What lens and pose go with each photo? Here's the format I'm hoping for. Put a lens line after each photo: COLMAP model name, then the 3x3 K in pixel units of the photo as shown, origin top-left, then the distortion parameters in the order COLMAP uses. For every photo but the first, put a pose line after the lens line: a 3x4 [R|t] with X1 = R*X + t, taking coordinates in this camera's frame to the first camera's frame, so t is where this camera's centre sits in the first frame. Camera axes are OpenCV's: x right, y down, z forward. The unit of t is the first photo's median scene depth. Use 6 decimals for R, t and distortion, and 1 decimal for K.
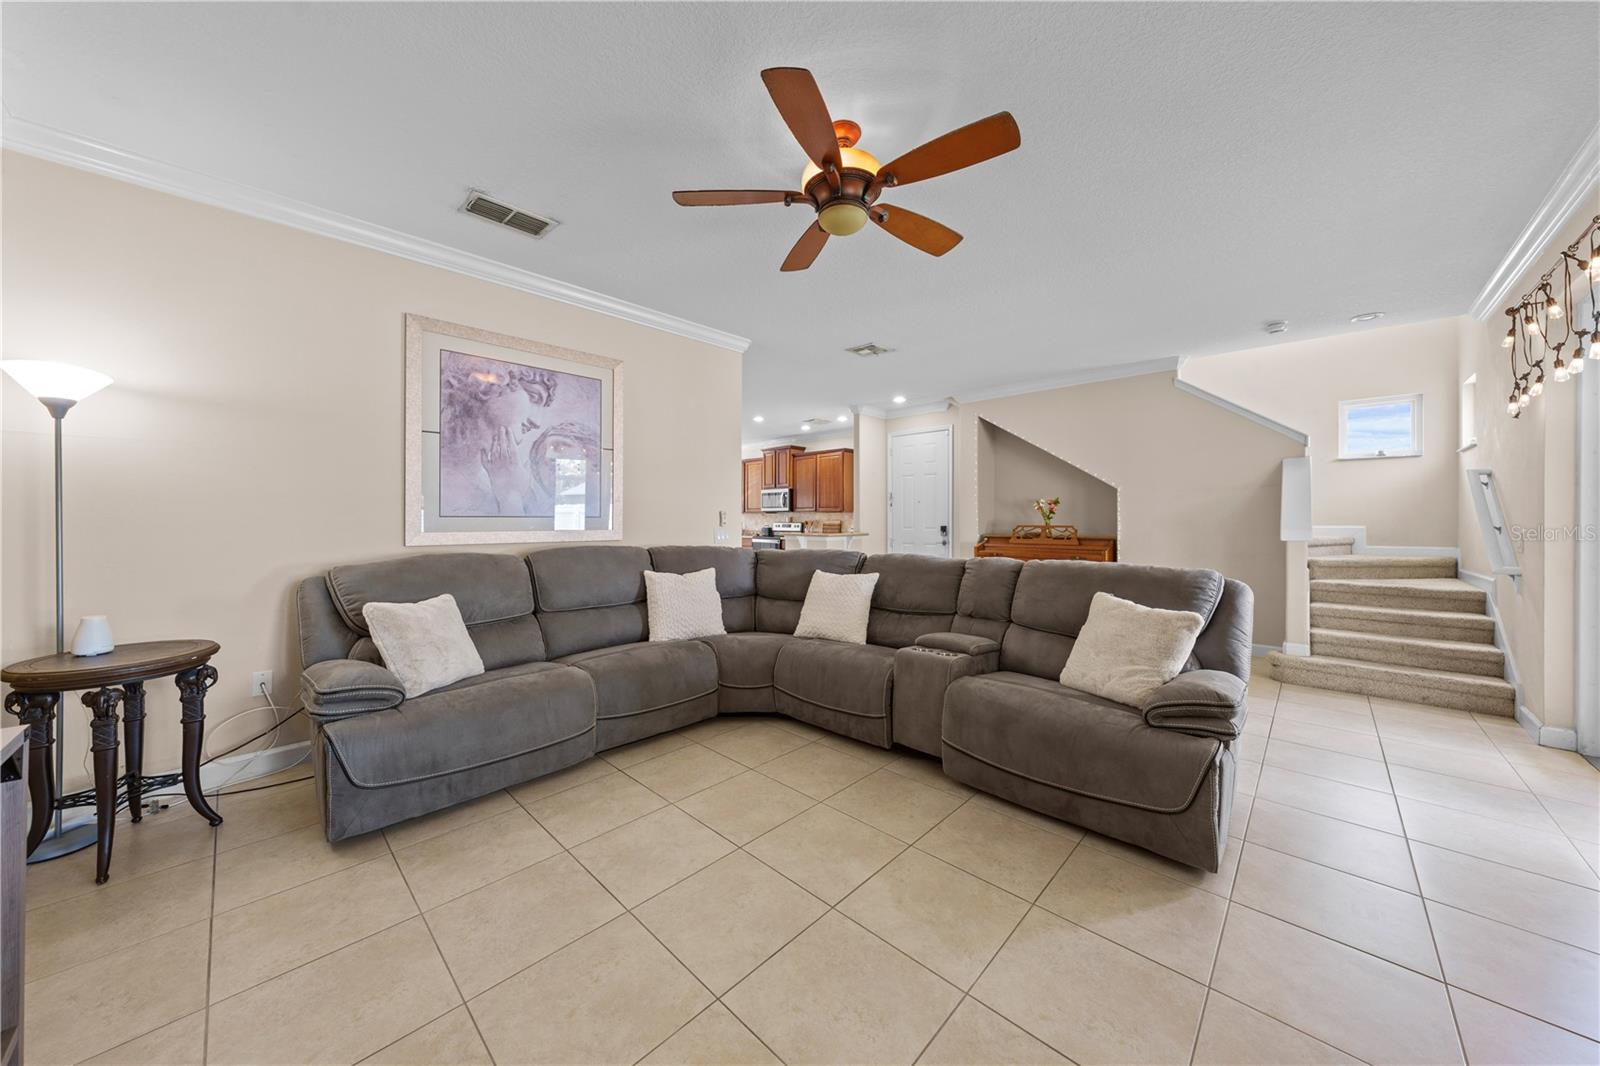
lens RADIAL K [[543.1, 0, 793.4], [0, 543.1, 517.2], [0, 0, 1]] dist [-0.003716, 0.000132]
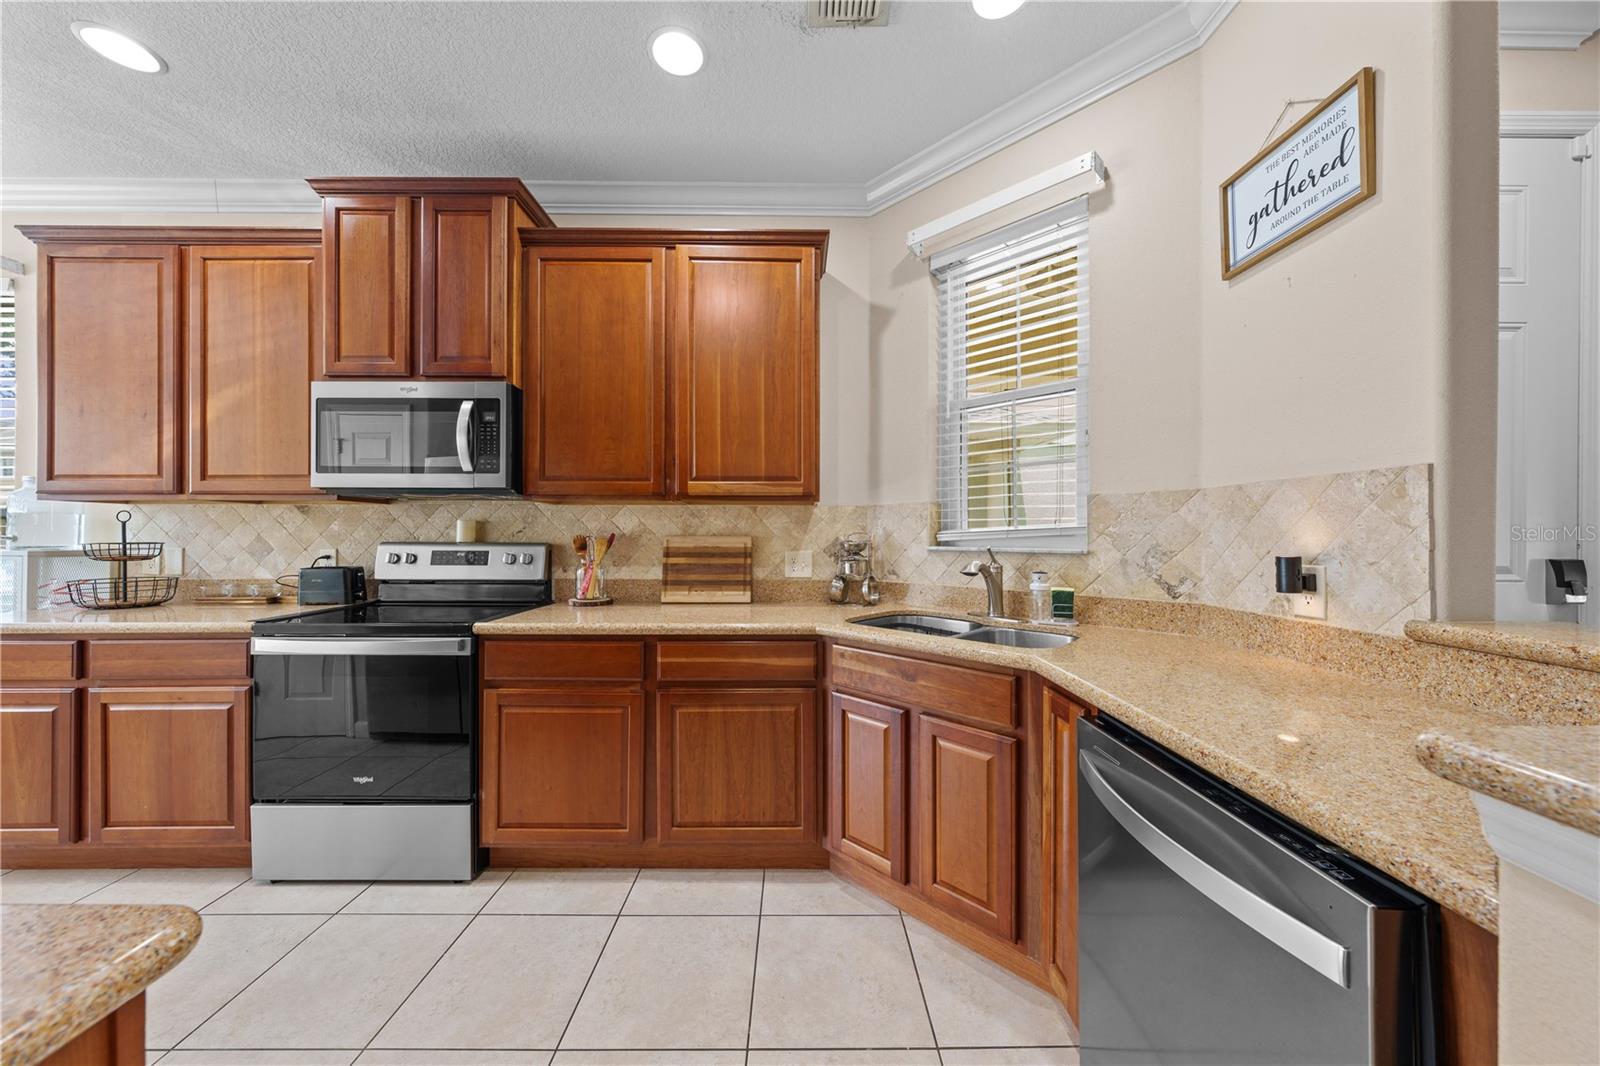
lens RADIAL K [[543.1, 0, 801.4], [0, 543.1, 535.8], [0, 0, 1]] dist [-0.003716, 0.000132]
pose [[0.707824, -0.000107, 0.706389, -0.166817], [-0.005235, 0.999972, 0.005398, 0.009350], [-0.706369, -0.007519, 0.707803, 1.681104]]
